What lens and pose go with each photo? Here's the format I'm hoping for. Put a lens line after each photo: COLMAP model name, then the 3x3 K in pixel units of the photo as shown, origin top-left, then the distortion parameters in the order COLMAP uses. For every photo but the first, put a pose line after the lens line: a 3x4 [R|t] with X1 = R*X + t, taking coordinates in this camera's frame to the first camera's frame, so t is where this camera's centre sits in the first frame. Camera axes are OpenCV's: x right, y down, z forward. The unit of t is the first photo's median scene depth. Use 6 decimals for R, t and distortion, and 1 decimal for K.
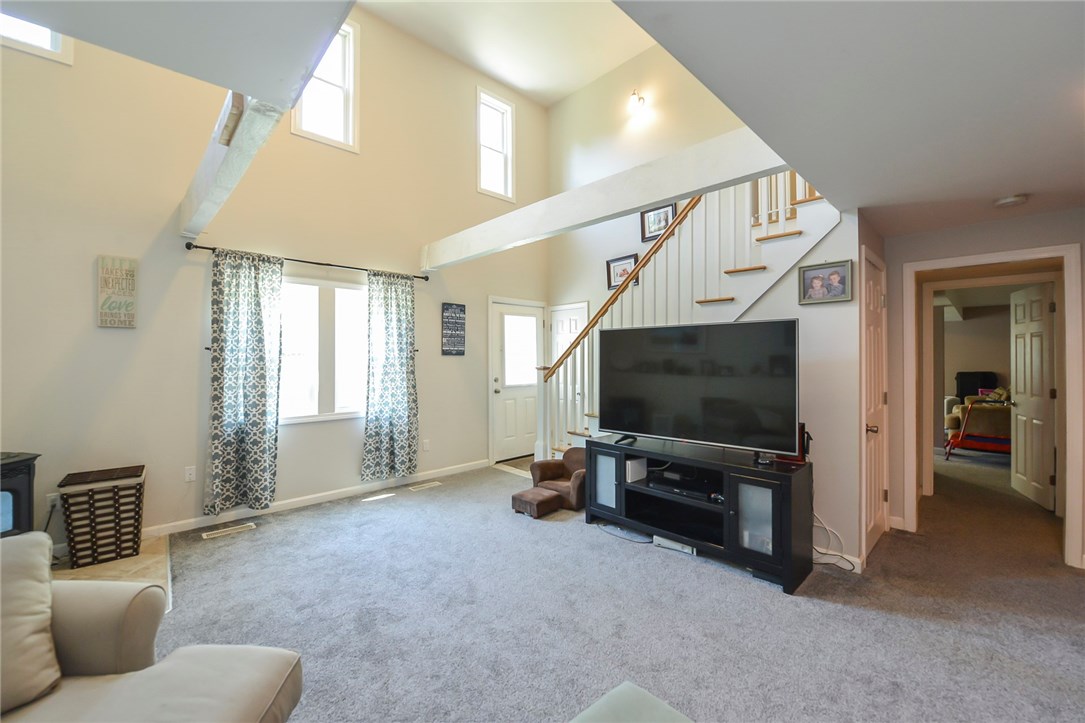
lens RADIAL K [[435.2, 0, 539.6], [0, 435.2, 353.0], [0, 0, 1]] dist [-0.019626, -0.000185]
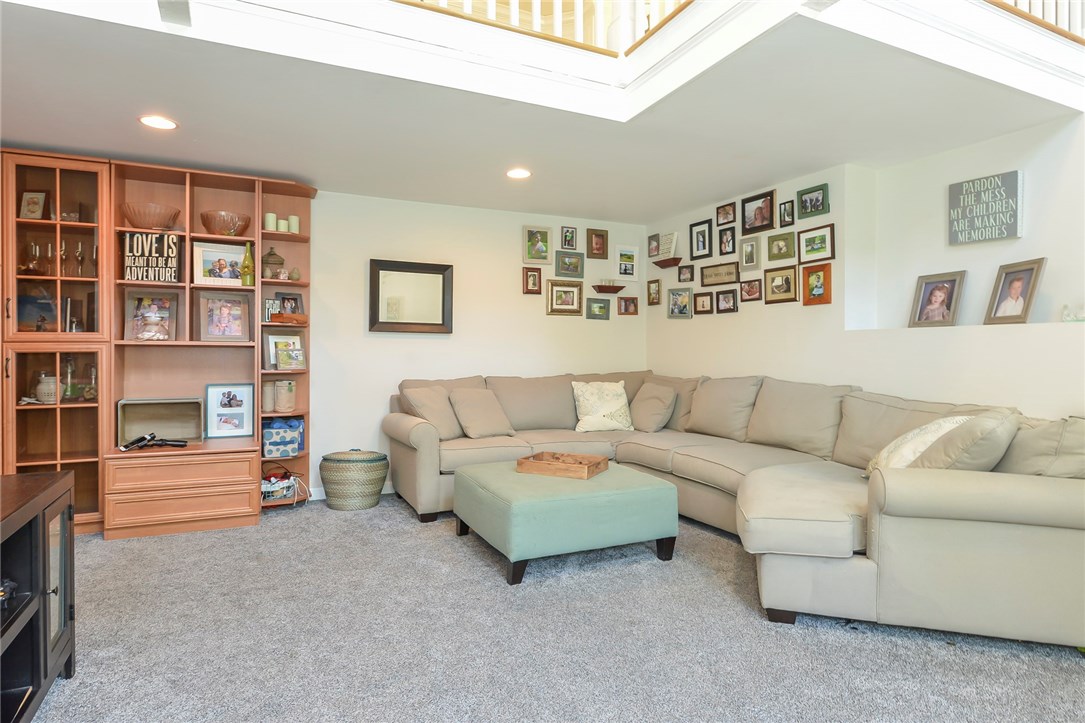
lens RADIAL K [[604.0, 0, 538.2], [0, 604.0, 358.9], [0, 0, 1]] dist [-0.002329, -0.000377]
pose [[-0.950381, 0.001686, 0.311083, -0.250397], [0.003168, 0.999986, 0.004259, 0.106894], [-0.311071, 0.005033, -0.950373, 1.351733]]
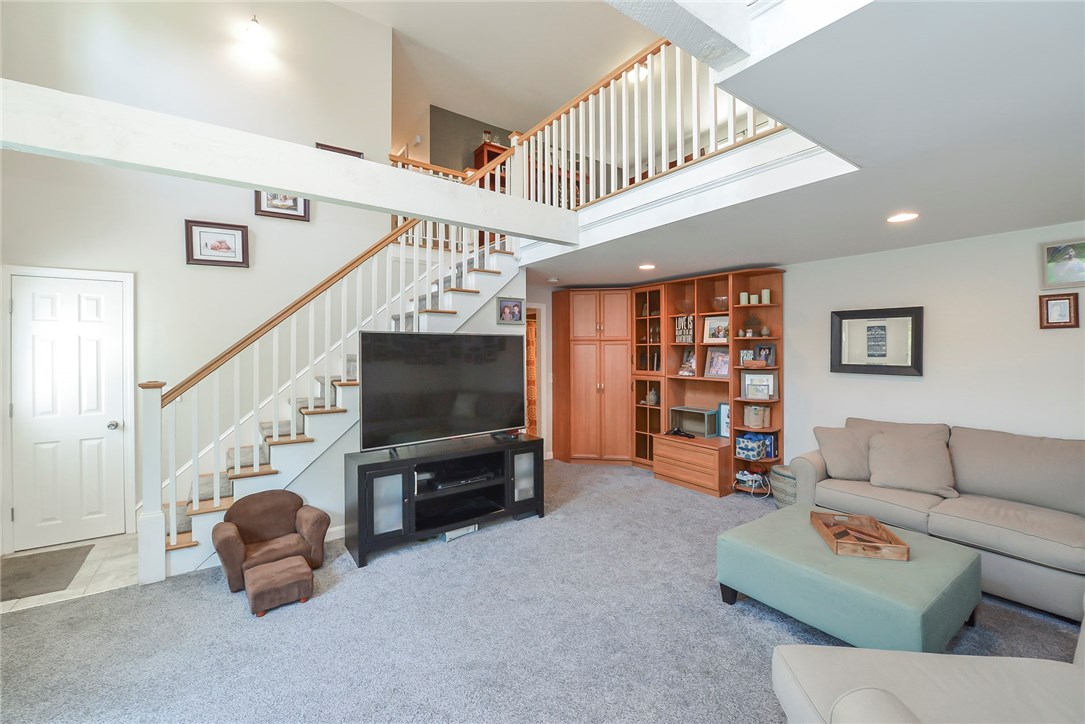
lens RADIAL K [[435.2, 0, 539.6], [0, 435.2, 353.5], [0, 0, 1]] dist [-0.019626, -0.000185]
pose [[0.142120, -0.001253, 0.989849, -0.807487], [-0.004794, 0.999987, 0.001954, -0.018669], [-0.989838, -0.005023, 0.142112, 0.681825]]
